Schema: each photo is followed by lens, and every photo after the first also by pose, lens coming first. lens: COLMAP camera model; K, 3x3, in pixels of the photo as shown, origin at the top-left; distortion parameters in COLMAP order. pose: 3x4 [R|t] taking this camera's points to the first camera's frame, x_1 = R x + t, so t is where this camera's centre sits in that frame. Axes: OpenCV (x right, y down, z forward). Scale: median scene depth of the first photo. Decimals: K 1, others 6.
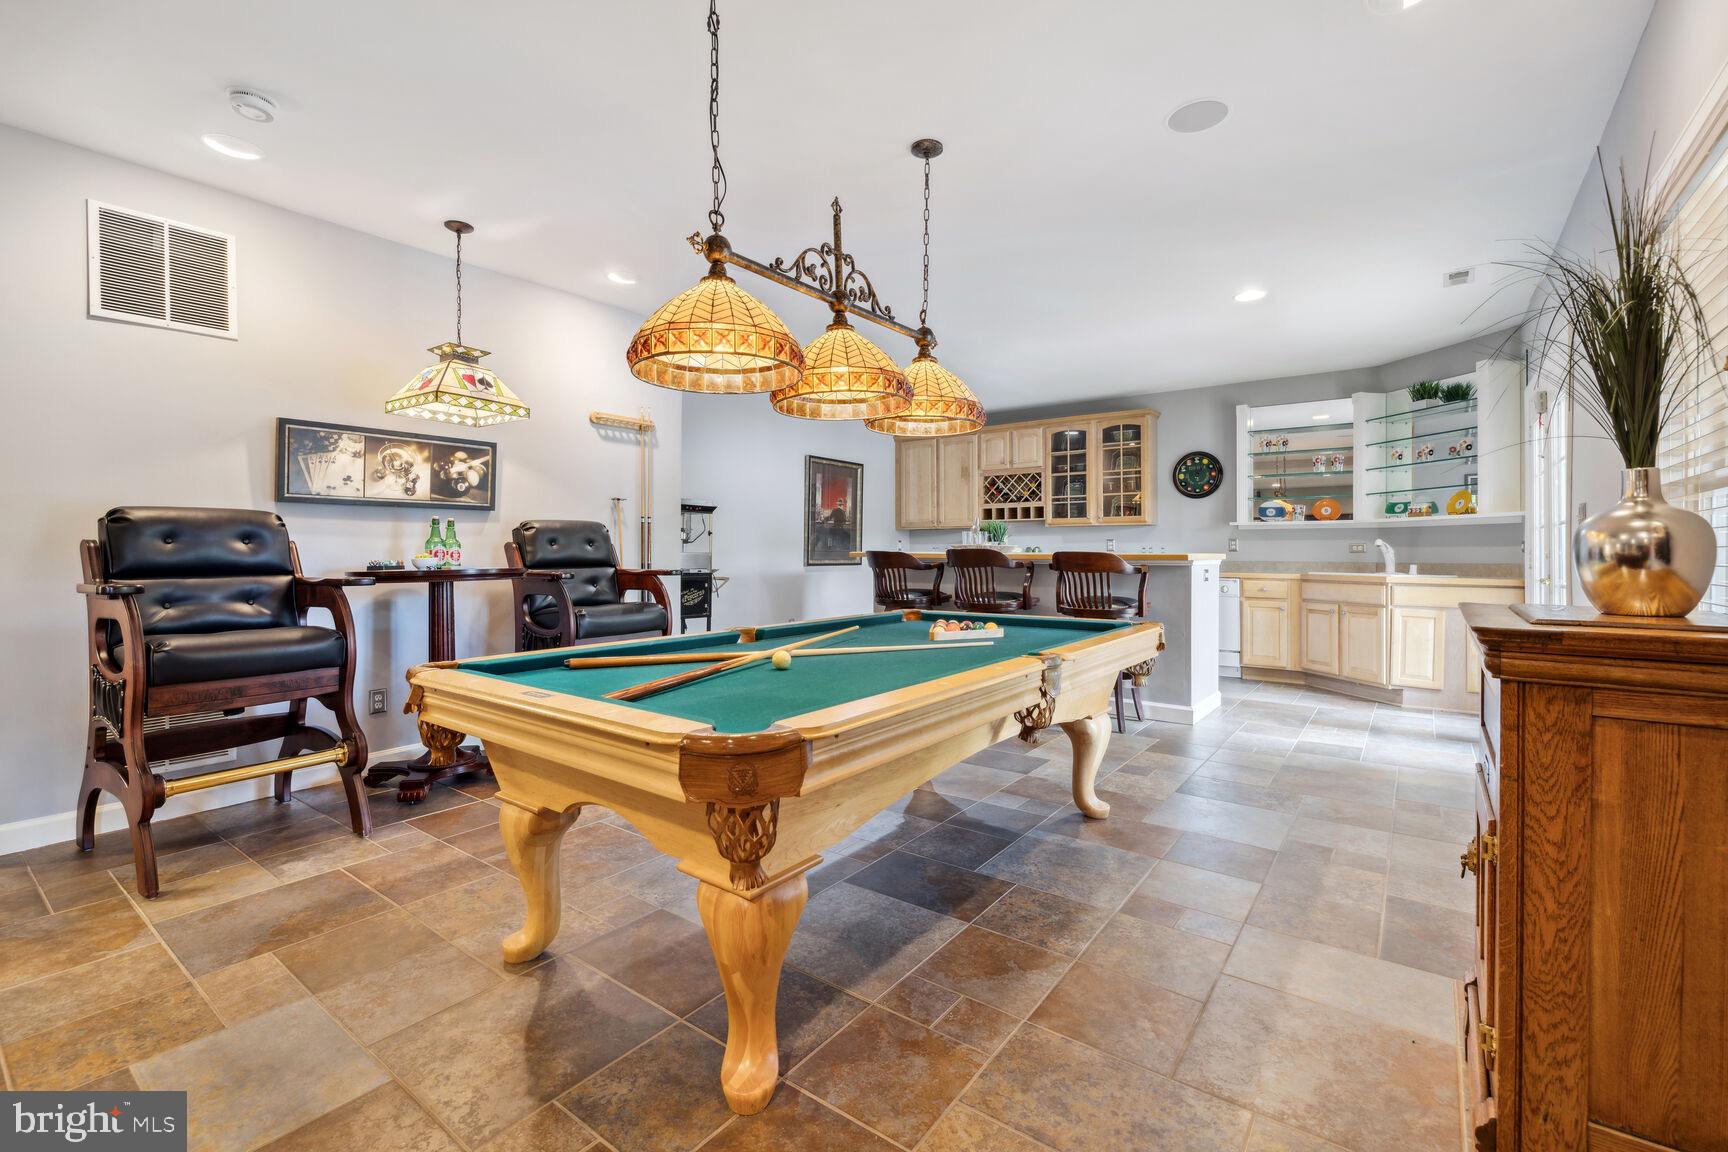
lens RADIAL K [[742.4, 0, 871.0], [0, 742.4, 549.9], [0, 0, 1]] dist [0.008217, -0.001437]
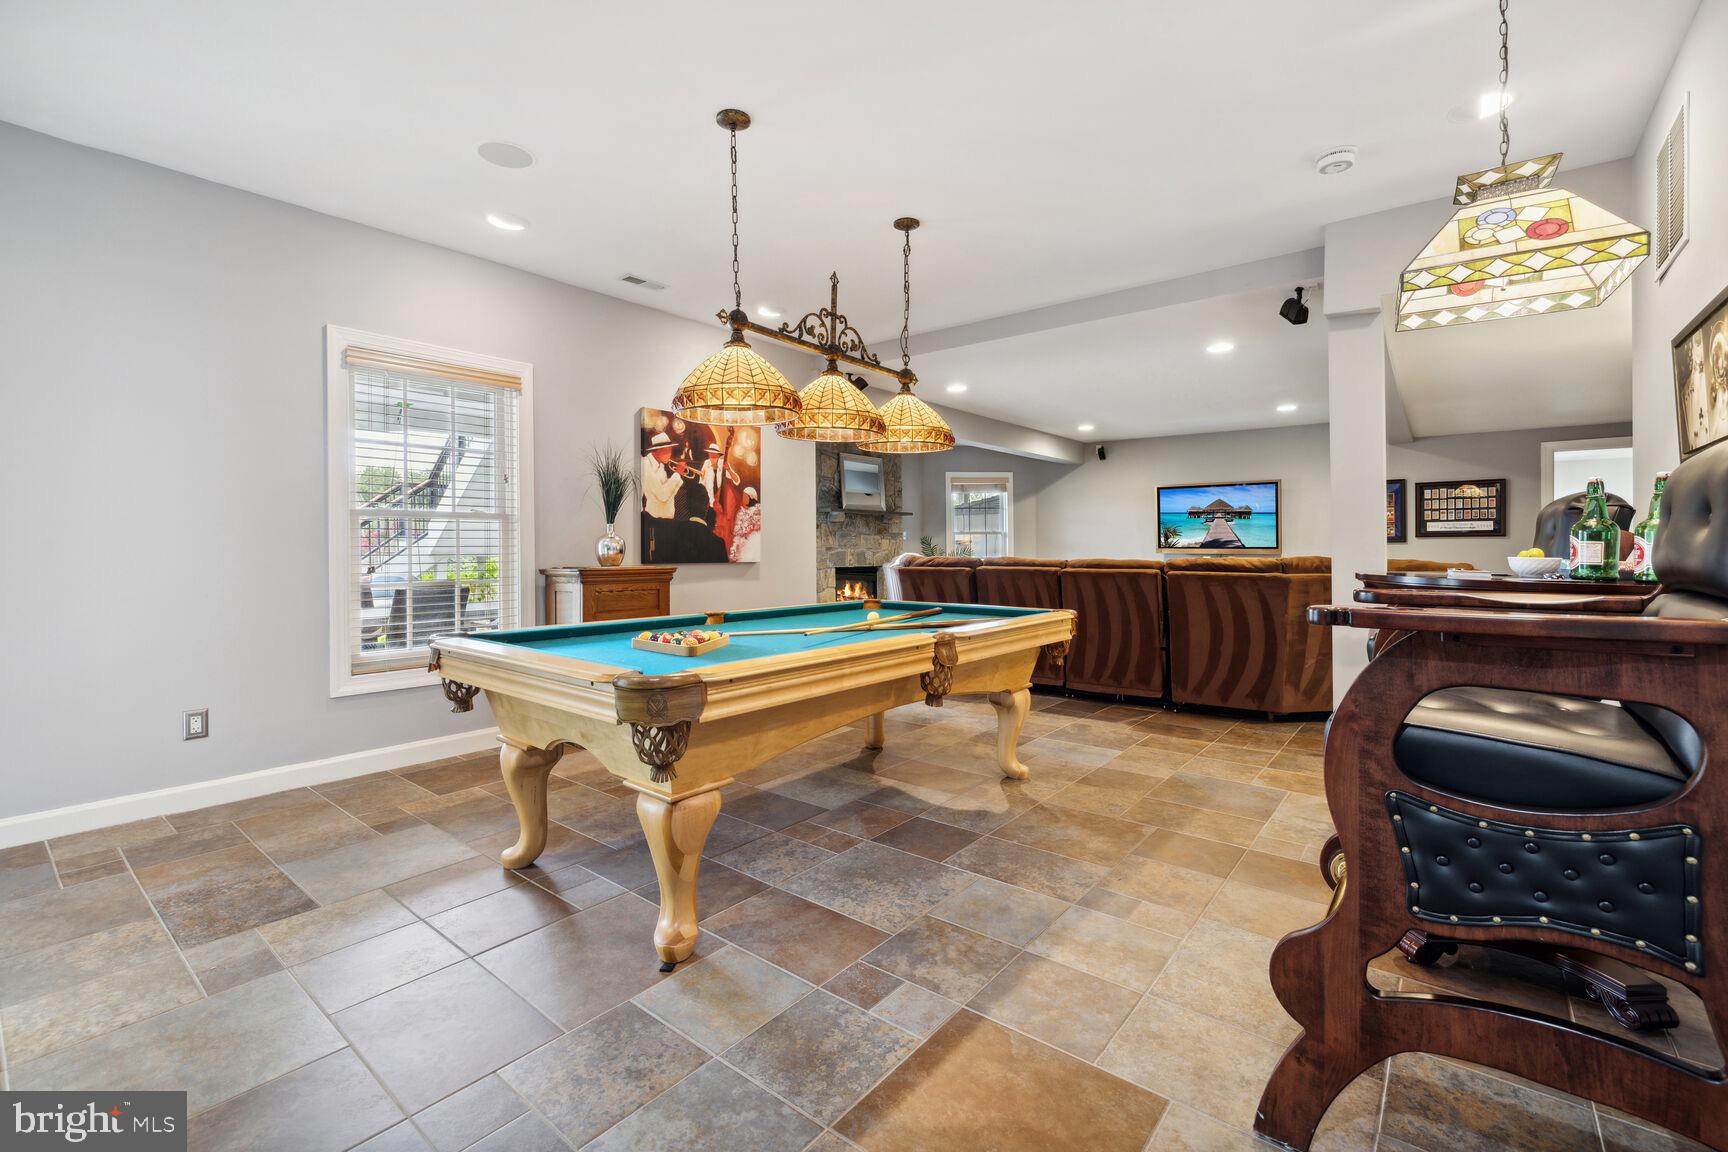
lens RADIAL K [[742.4, 0, 868.8], [0, 742.4, 546.9], [0, 0, 1]] dist [0.008217, -0.001437]
pose [[-0.999264, 0.000587, 0.038355, -0.051305], [0.000554, 0.999999, -0.000859, 0.000971], [-0.038356, -0.000837, -0.999264, 0.776131]]
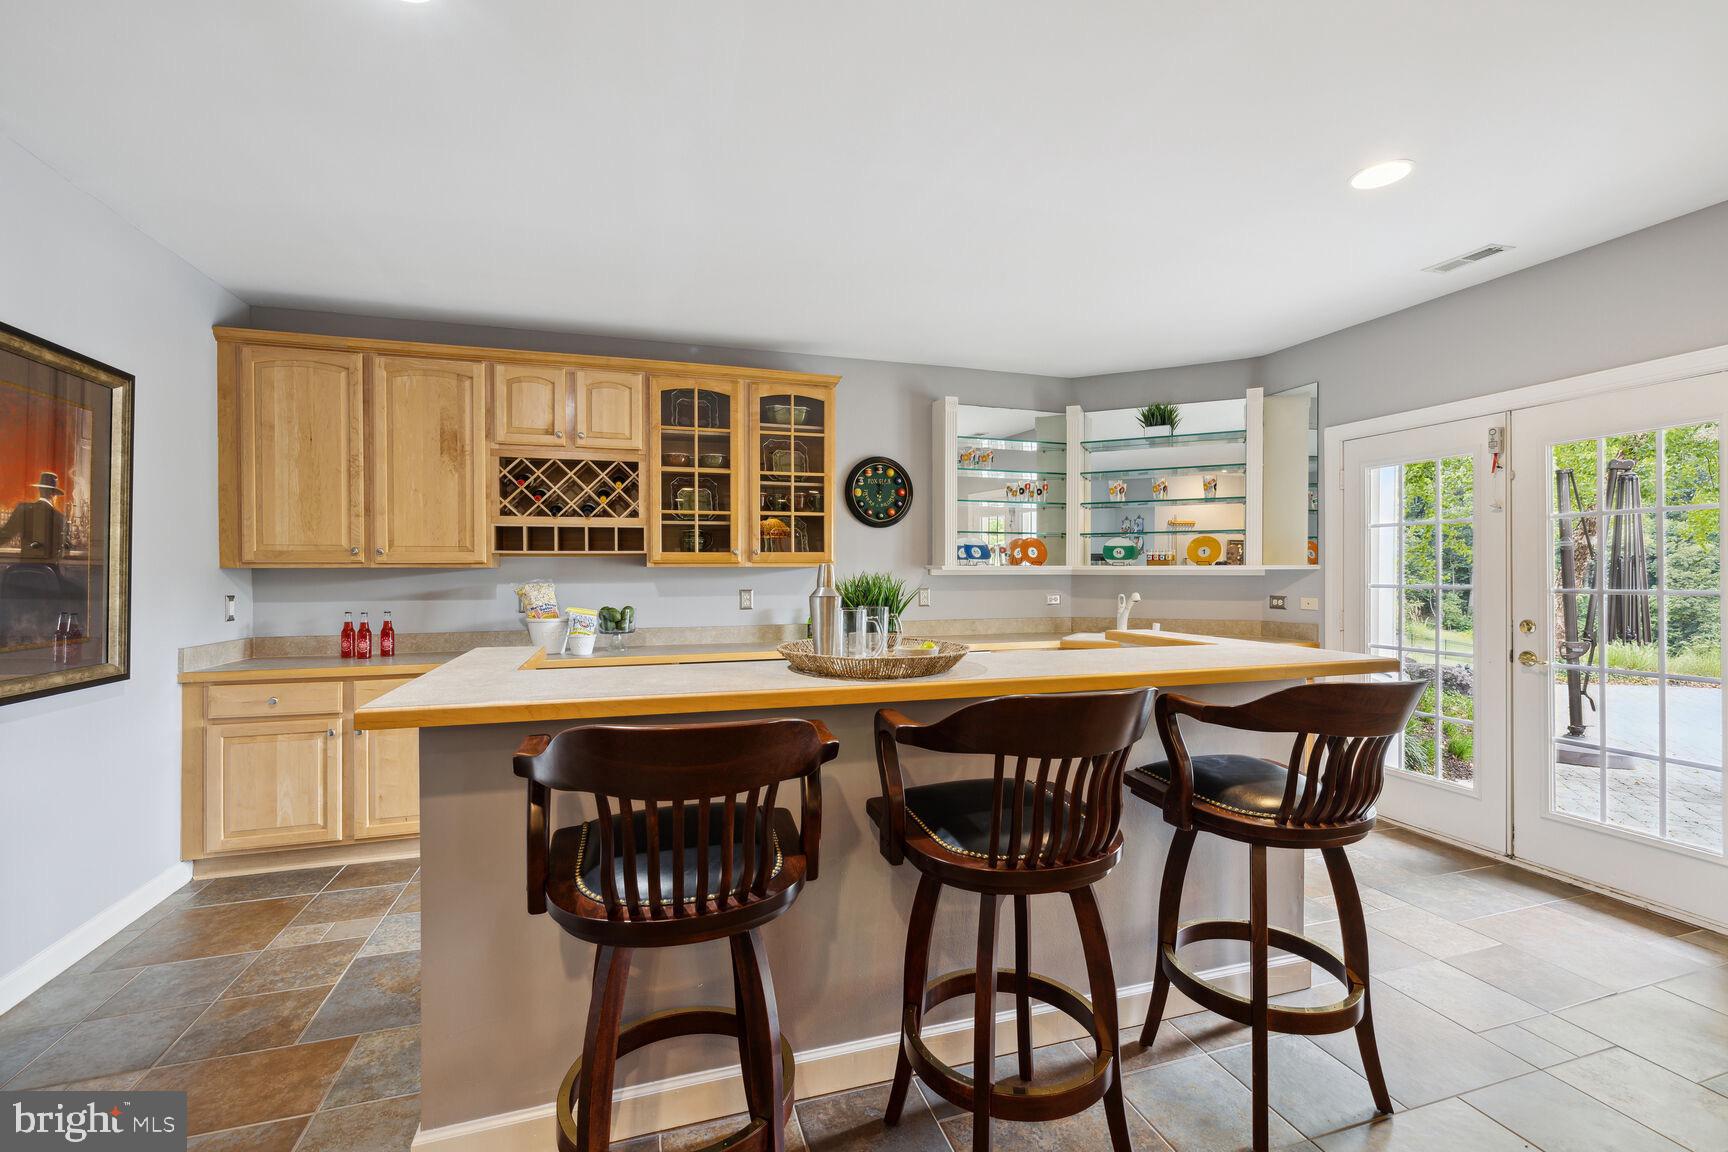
lens RADIAL K [[742.4, 0, 863.5], [0, 742.4, 573.3], [0, 0, 1]] dist [0.008217, -0.001437]
pose [[0.589747, -0.006939, 0.807559, -0.099503], [0.001588, 0.999971, 0.007432, -0.032258], [-0.807587, -0.003101, 0.589741, 0.598898]]
